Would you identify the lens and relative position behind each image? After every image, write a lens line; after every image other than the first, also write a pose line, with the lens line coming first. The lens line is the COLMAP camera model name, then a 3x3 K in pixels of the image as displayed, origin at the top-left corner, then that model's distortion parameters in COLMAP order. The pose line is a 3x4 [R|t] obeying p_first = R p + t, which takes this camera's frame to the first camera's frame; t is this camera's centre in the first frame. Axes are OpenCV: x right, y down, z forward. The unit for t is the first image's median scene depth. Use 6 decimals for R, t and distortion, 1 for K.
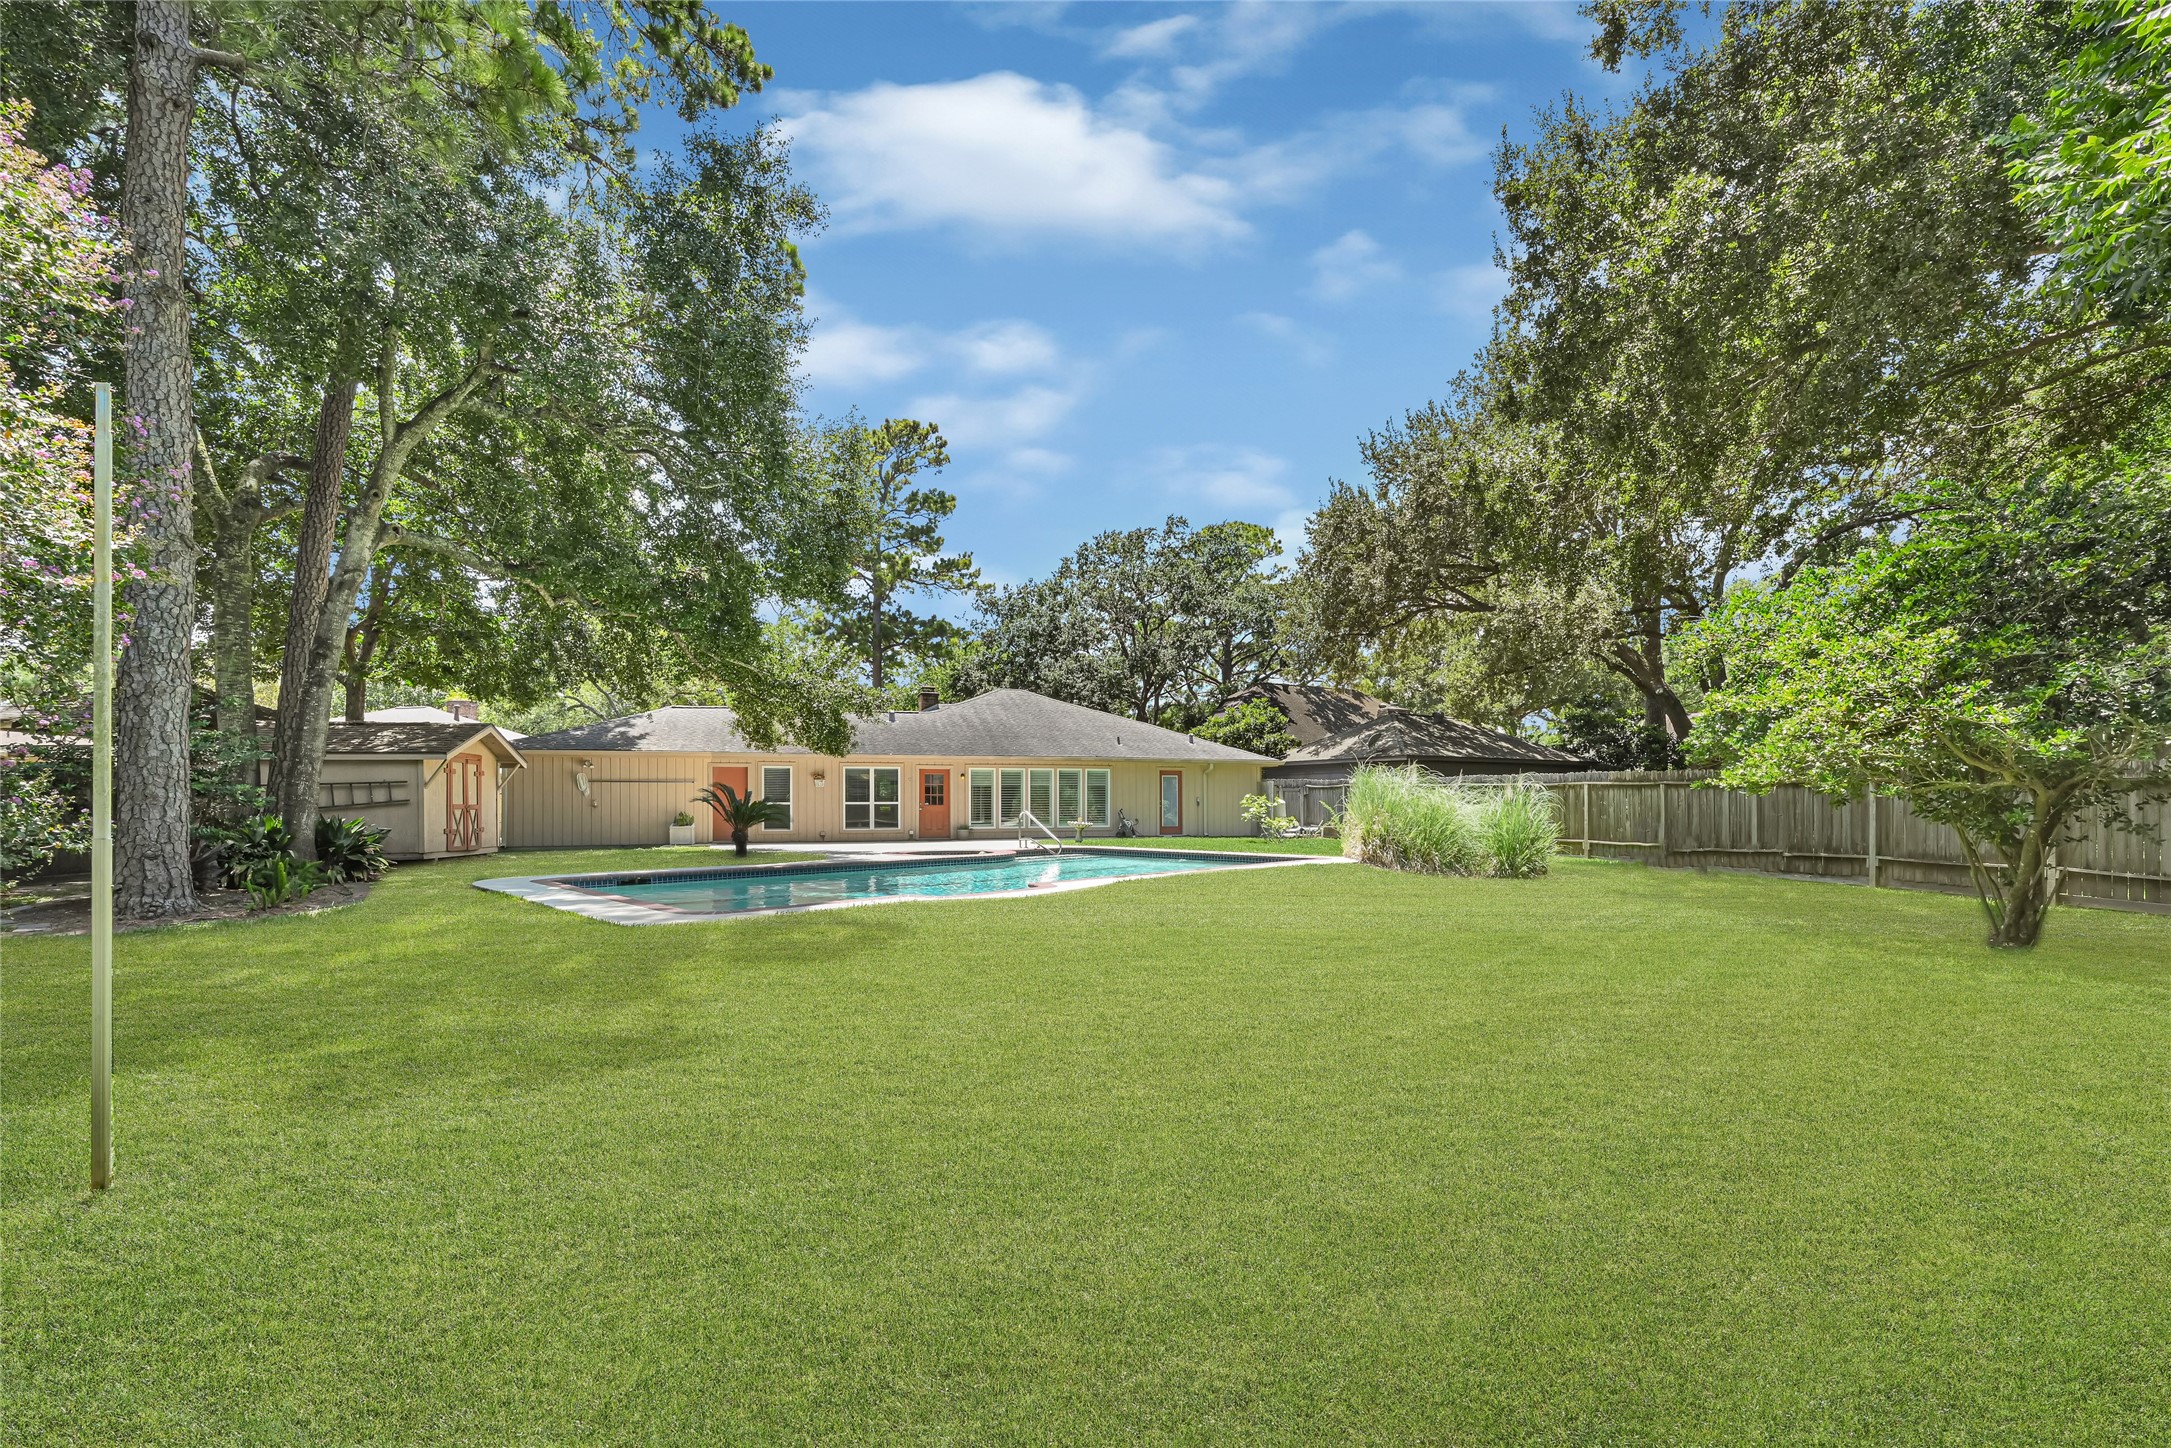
lens RADIAL K [[868.7, 0, 1088.3], [0, 868.7, 751.9], [0, 0, 1]] dist [0.000578, 0.000037]
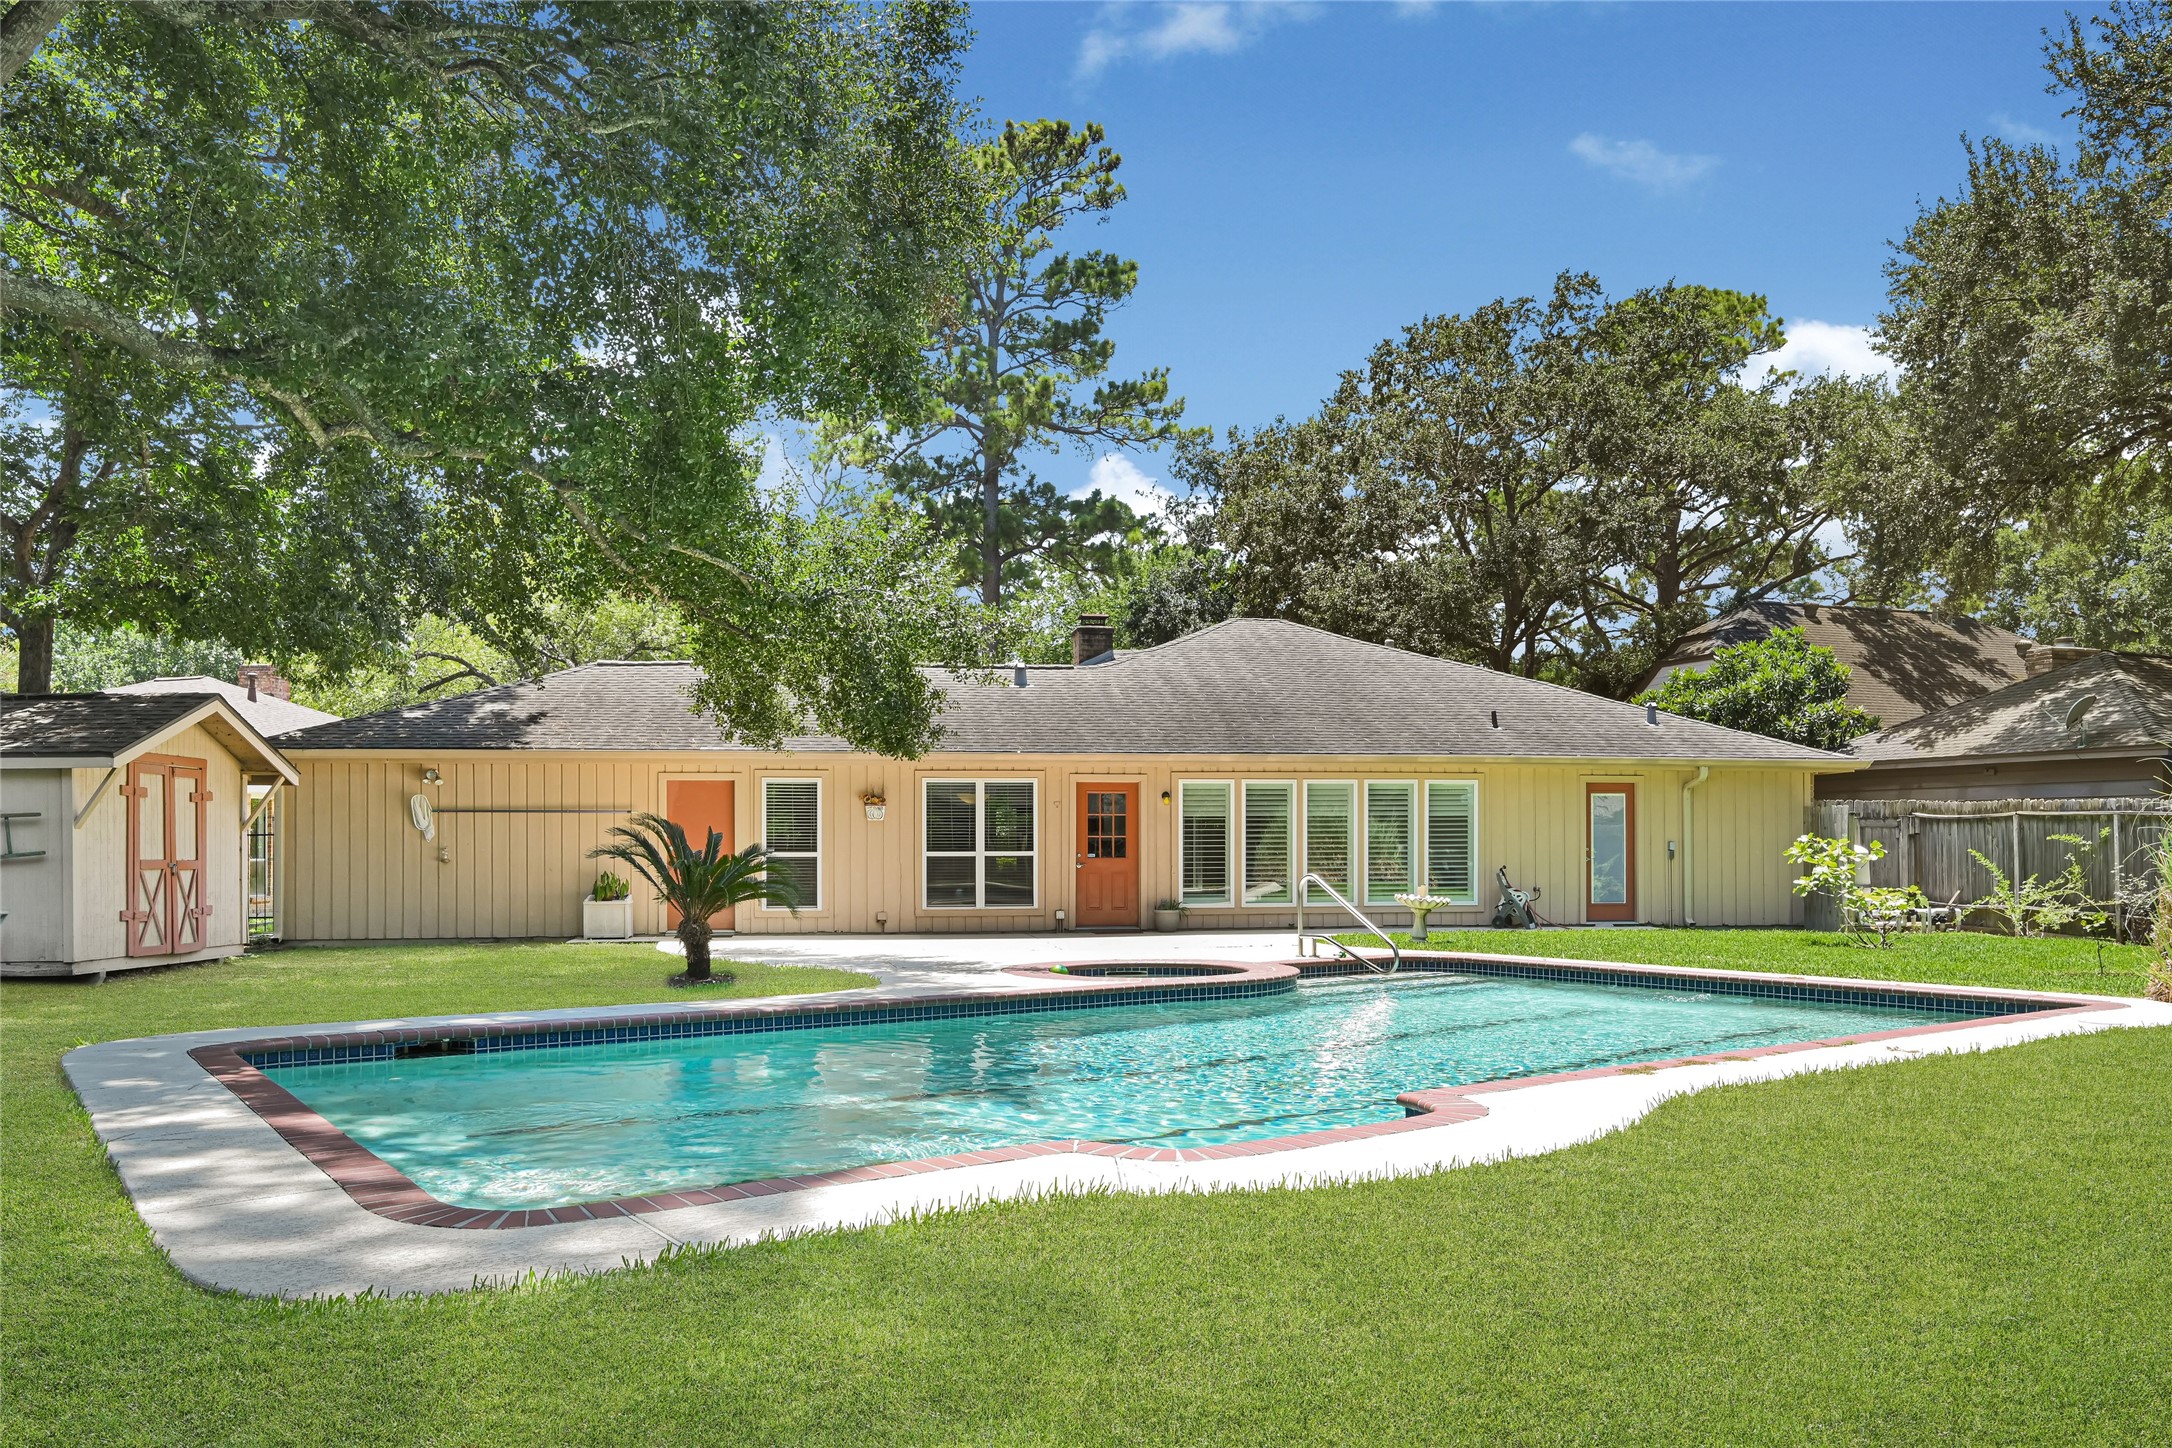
lens RADIAL K [[882.5, 0, 1095.2], [0, 882.5, 713.3], [0, 0, 1]] dist [-0.001545, -0.000081]
pose [[0.991882, -0.016760, -0.126052, -0.115587], [0.008351, 0.997721, -0.066950, 0.013345], [0.126886, 0.065354, 0.989762, 0.488524]]
